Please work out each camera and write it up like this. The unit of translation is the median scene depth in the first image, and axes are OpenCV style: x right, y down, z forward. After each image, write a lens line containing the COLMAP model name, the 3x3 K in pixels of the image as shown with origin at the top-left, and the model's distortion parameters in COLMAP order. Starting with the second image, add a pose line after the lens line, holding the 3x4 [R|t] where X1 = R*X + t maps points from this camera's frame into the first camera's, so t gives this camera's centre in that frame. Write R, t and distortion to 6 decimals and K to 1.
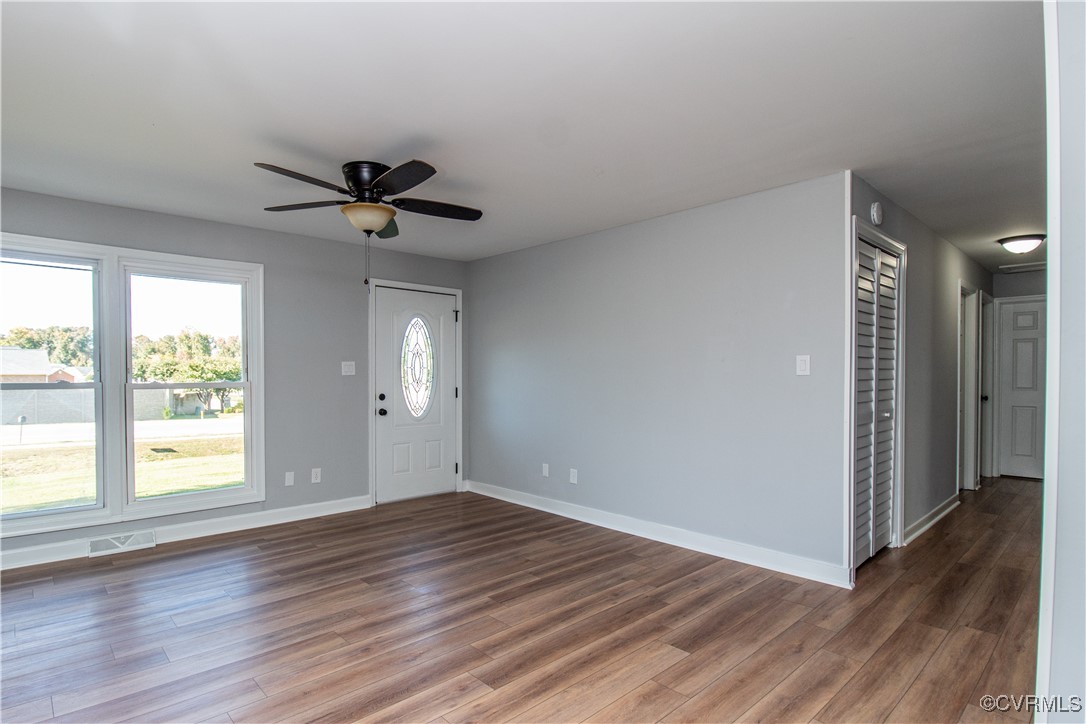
lens RADIAL K [[570.0, 0, 528.7], [0, 570.0, 384.4], [0, 0, 1]] dist [-0.005743, -0.003113]
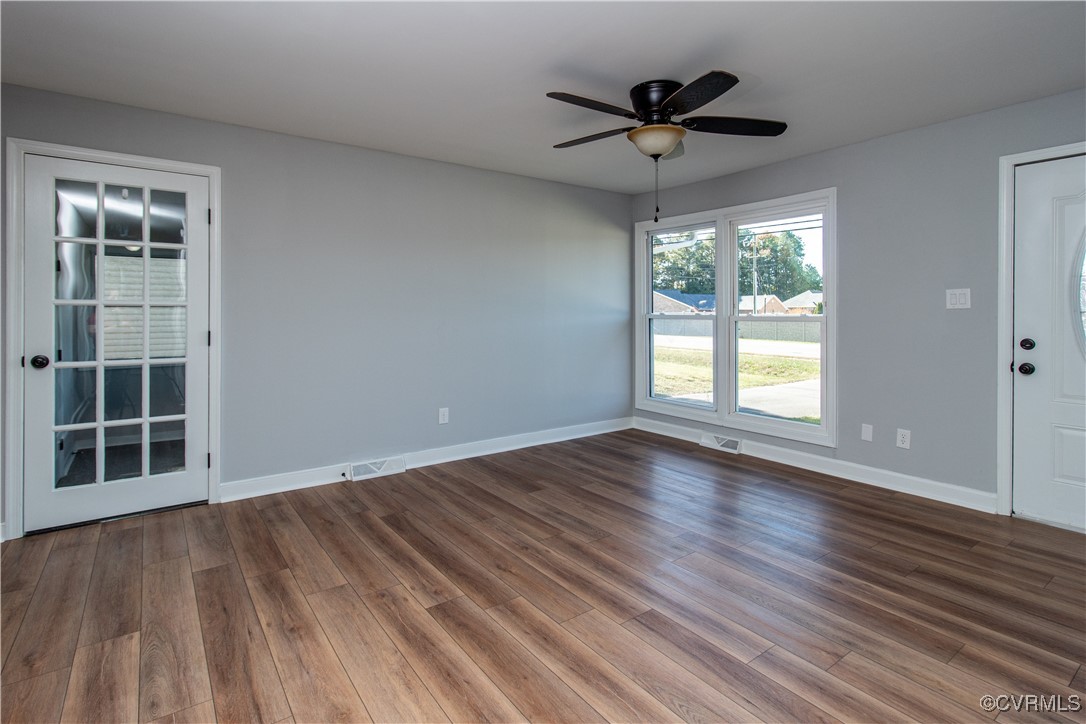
lens RADIAL K [[524.6, 0, 538.7], [0, 524.6, 313.7], [0, 0, 1]] dist [0.000662, 0.000410]
pose [[-0.112158, 0.004672, -0.993679, 0.413373], [-0.015827, 0.999854, 0.006487, -0.006610], [0.993564, 0.016455, -0.112068, 0.619714]]
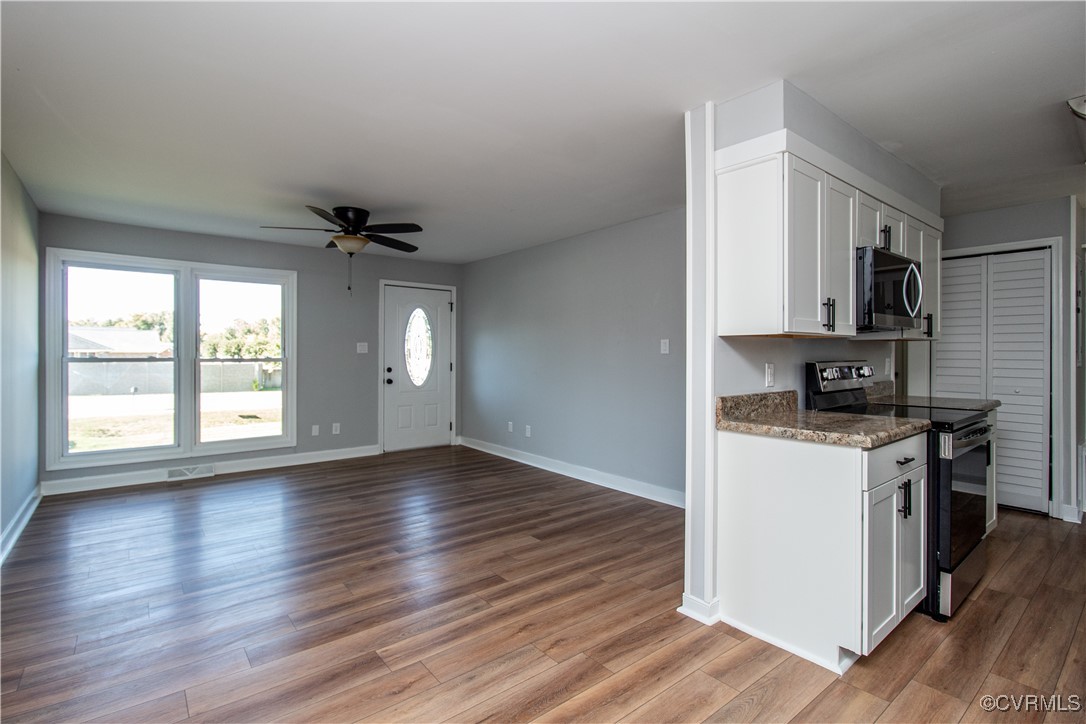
lens RADIAL K [[524.6, 0, 545.0], [0, 524.6, 354.1], [0, 0, 1]] dist [0.000662, 0.000410]
pose [[0.997557, 0.002781, -0.069805, 0.208310], [-0.003903, 0.999865, -0.015943, 0.004420], [0.069751, 0.016177, 0.997433, -0.198792]]
